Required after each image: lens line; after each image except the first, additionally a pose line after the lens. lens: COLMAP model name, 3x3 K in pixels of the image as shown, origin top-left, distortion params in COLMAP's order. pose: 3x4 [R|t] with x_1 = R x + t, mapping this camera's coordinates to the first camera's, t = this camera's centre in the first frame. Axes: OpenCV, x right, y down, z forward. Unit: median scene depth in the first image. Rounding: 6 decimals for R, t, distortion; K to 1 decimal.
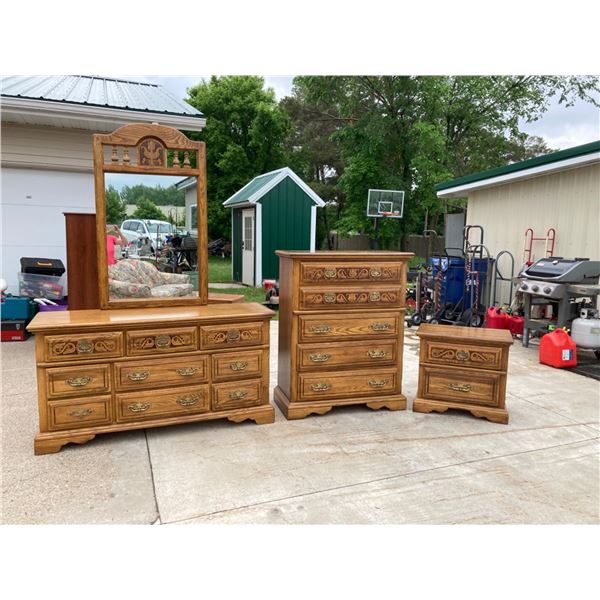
lens RADIAL K [[480.2, 0, 300.0], [0, 480.2, 300.0], [0, 0, 1]] dist [0.049813, -0.063178]
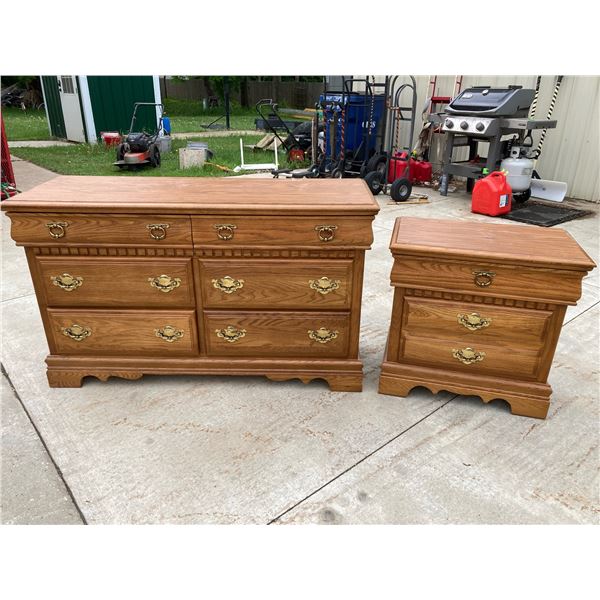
lens RADIAL K [[480.2, 0, 300.0], [0, 480.2, 300.0], [0, 0, 1]] dist [0.049813, -0.063178]
pose [[0.942713, -0.142930, 0.301436, -0.097399], [0.050849, 0.954575, 0.293601, 0.004729], [-0.329708, -0.261453, 0.907158, 0.236434]]
